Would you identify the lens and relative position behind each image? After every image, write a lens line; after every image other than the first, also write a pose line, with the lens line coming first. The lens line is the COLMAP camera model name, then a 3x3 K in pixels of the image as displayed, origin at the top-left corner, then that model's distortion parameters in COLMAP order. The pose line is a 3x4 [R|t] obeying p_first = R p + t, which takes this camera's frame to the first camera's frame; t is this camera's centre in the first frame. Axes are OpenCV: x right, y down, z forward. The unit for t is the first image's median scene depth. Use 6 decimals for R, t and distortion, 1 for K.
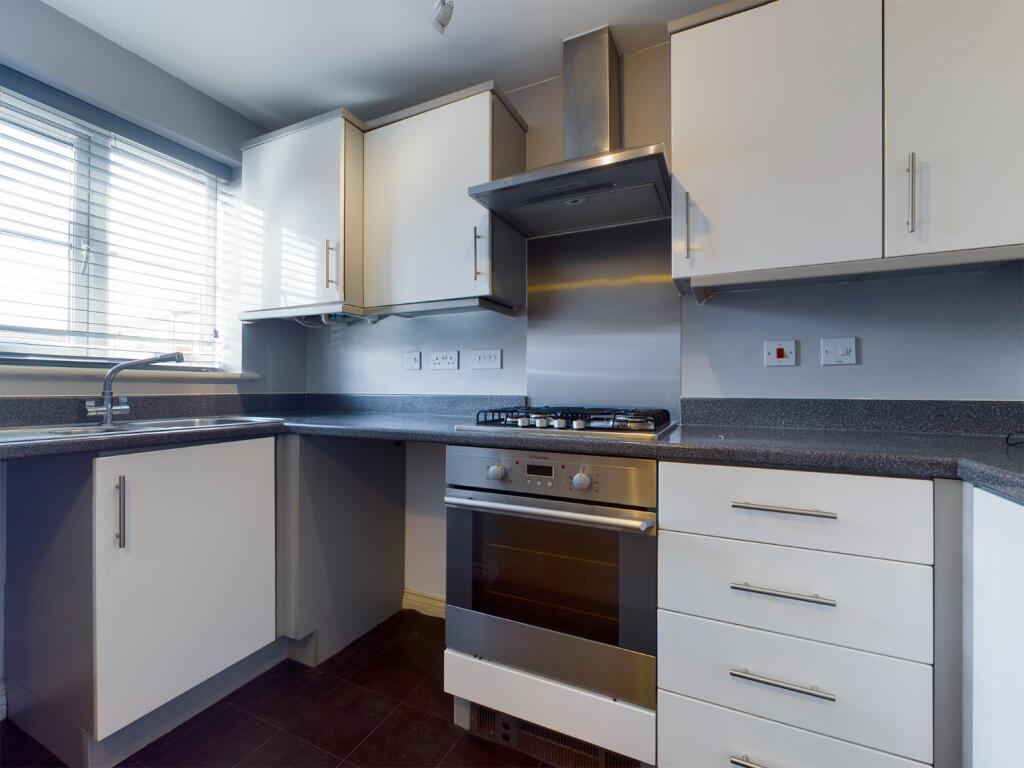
lens RADIAL K [[448.3, 0, 512.0], [0, 448.3, 384.0], [0, 0, 1]] dist [0.000491, -0.000174]
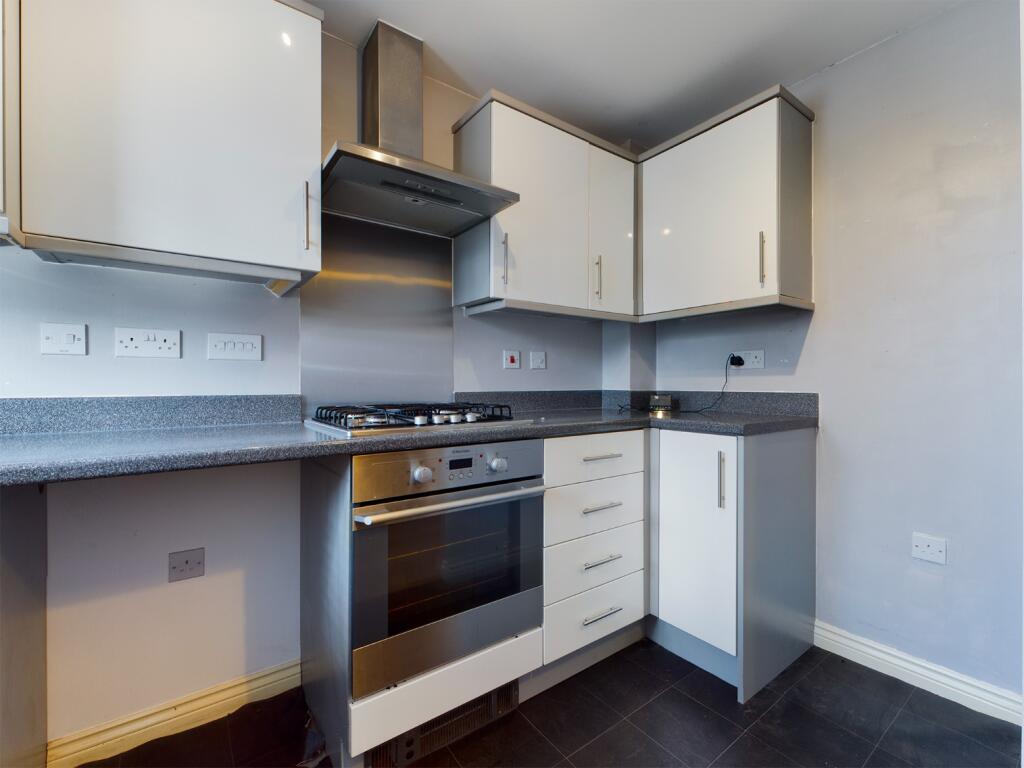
lens RADIAL K [[448.3, 0, 512.0], [0, 448.3, 384.0], [0, 0, 1]] dist [0.000491, -0.000174]
pose [[0.475858, -0.004568, 0.879510, -0.643728], [-0.004533, 0.999960, 0.007646, -0.001701], [-0.879511, -0.007625, 0.475818, 0.319092]]
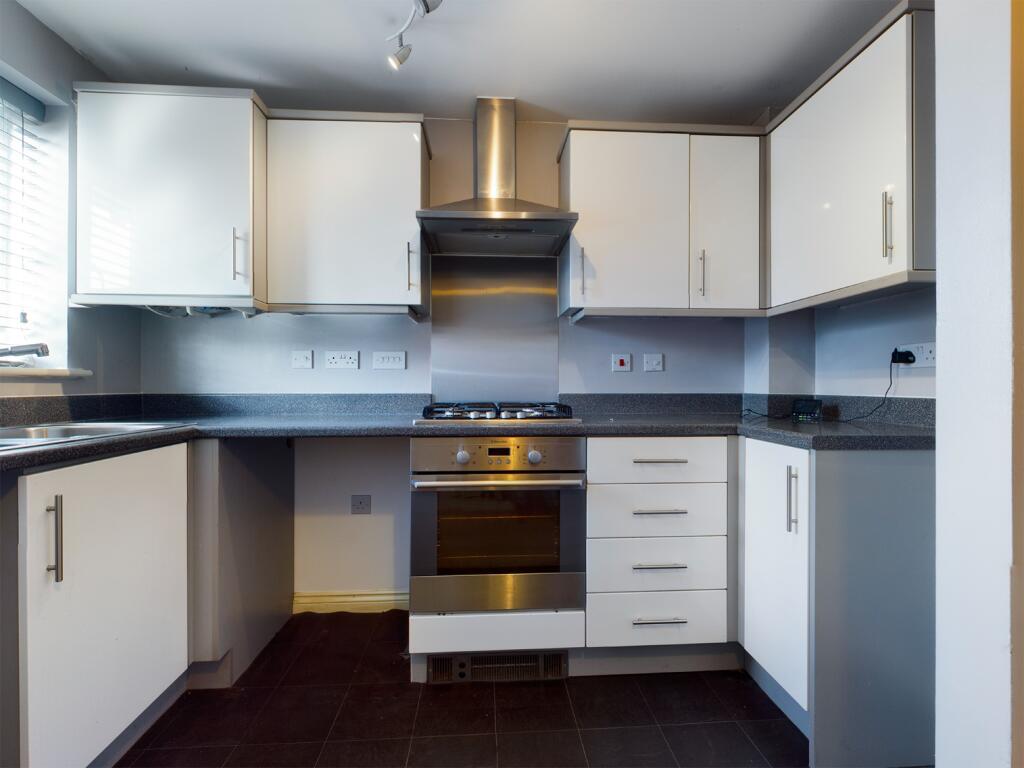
lens RADIAL K [[448.3, 0, 512.0], [0, 448.3, 384.0], [0, 0, 1]] dist [0.000491, -0.000174]
pose [[0.874271, -0.001394, 0.485436, -0.421649], [-0.001985, 0.999977, 0.006445, -0.007010], [-0.485434, -0.006598, 0.874248, -0.106957]]
